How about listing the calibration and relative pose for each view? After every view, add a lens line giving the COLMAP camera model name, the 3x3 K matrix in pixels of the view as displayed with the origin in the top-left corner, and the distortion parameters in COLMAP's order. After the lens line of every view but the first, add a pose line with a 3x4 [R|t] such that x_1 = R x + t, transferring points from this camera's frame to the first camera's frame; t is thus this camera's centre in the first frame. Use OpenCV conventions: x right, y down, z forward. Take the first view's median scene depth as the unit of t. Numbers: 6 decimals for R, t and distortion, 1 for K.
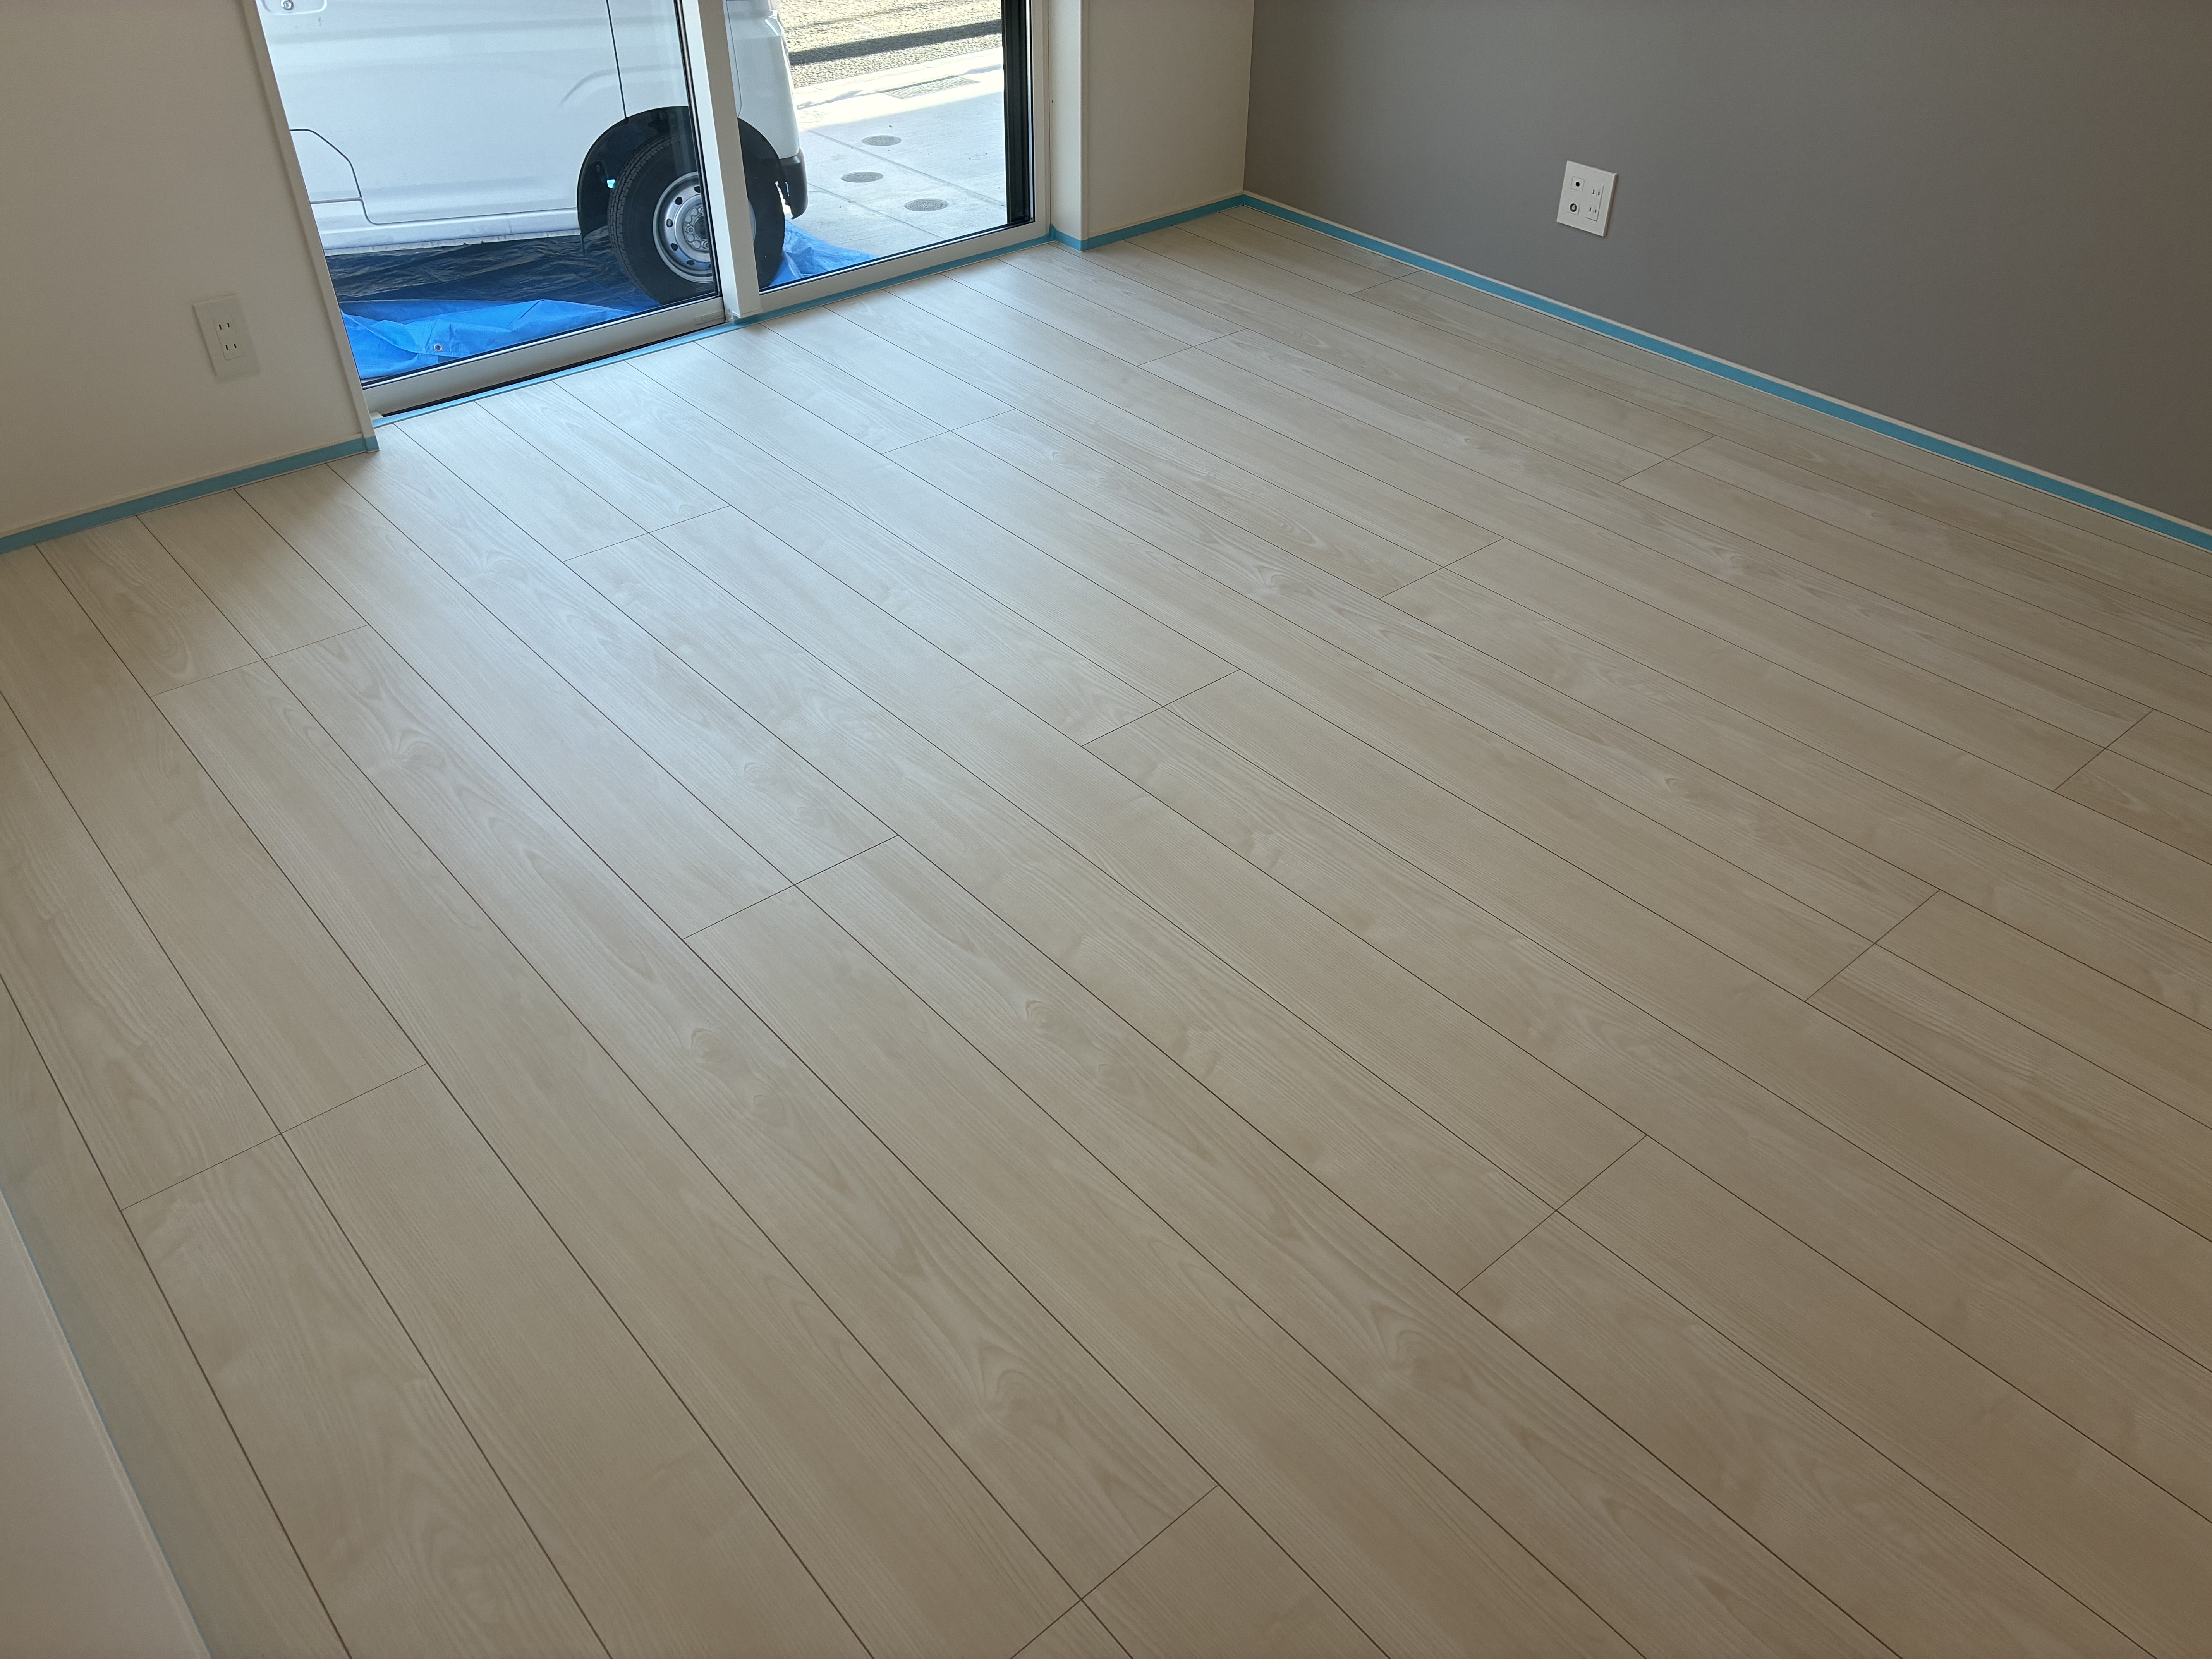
lens RADIAL K [[1686.6, 0, 1112.6], [0, 1686.6, 815.3], [0, 0, 1]] dist [0.005444, 0.001895]
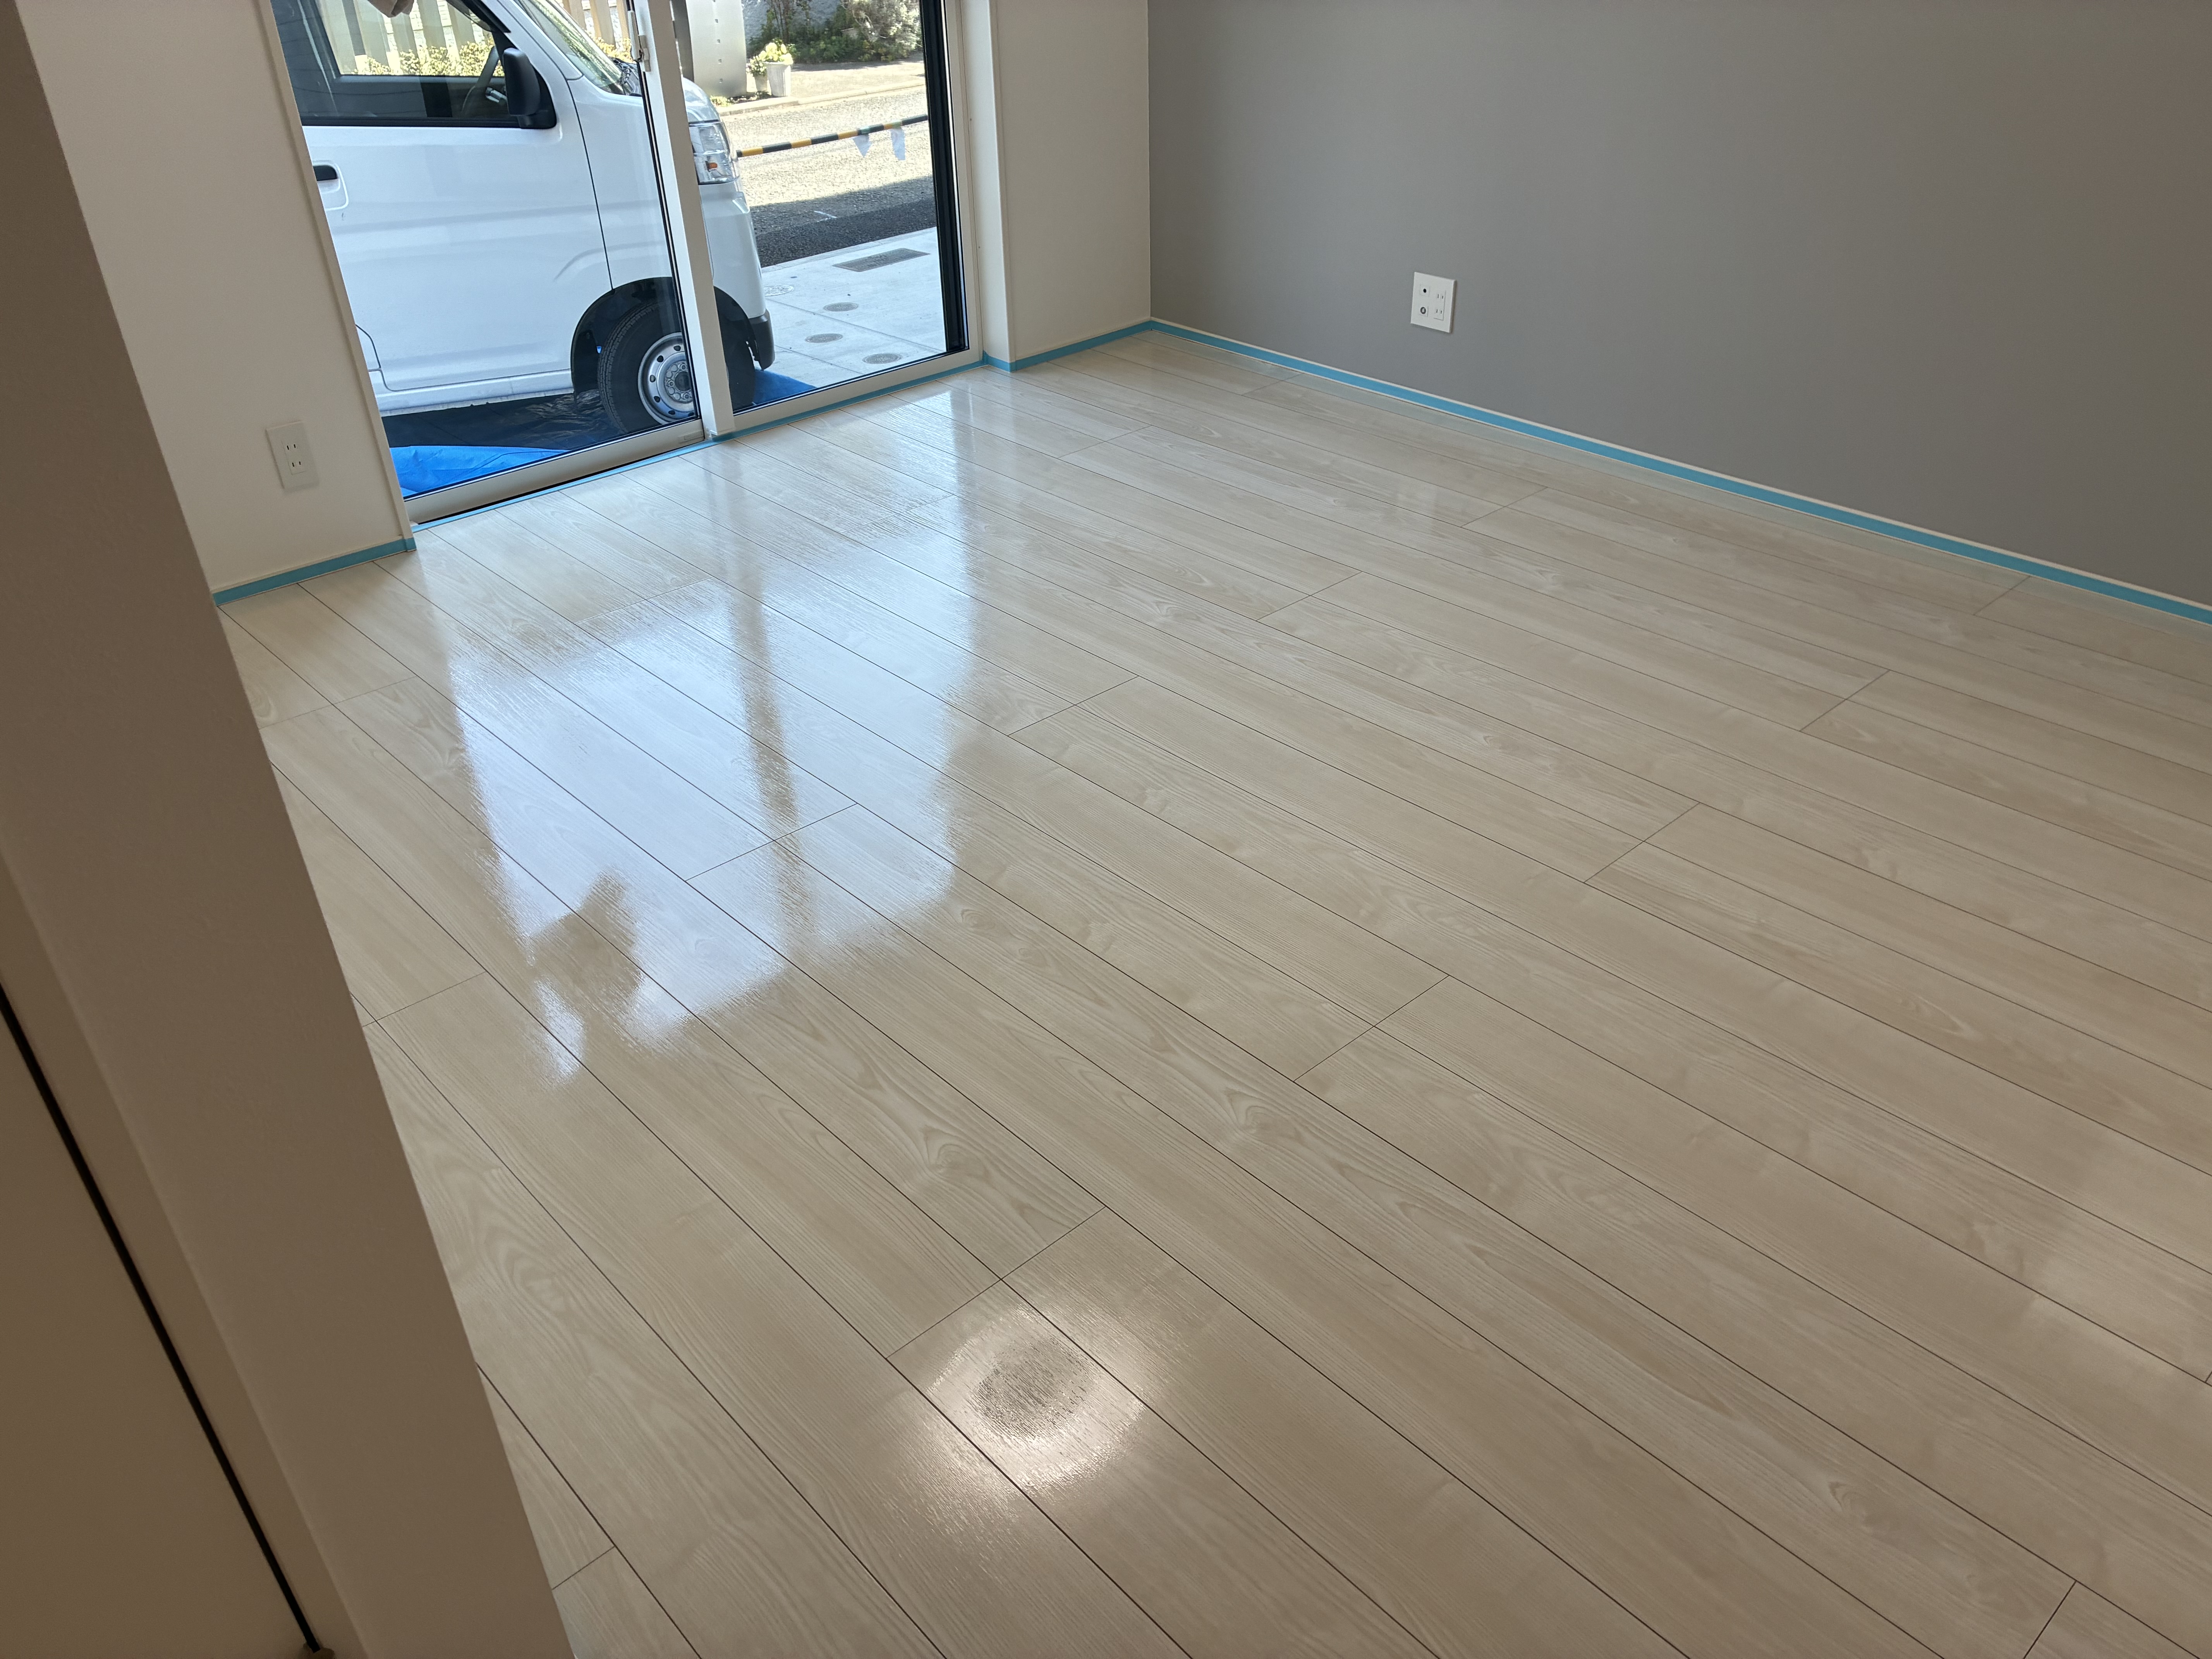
lens RADIAL K [[1686.6, 0, 1101.6], [0, 1686.6, 842.7], [0, 0, 1]] dist [0.005444, 0.001895]
pose [[0.998850, -0.047935, 0.001102, 0.042742], [0.047867, 0.995574, -0.080875, 0.131994], [0.002779, 0.080834, 0.996724, -0.200874]]
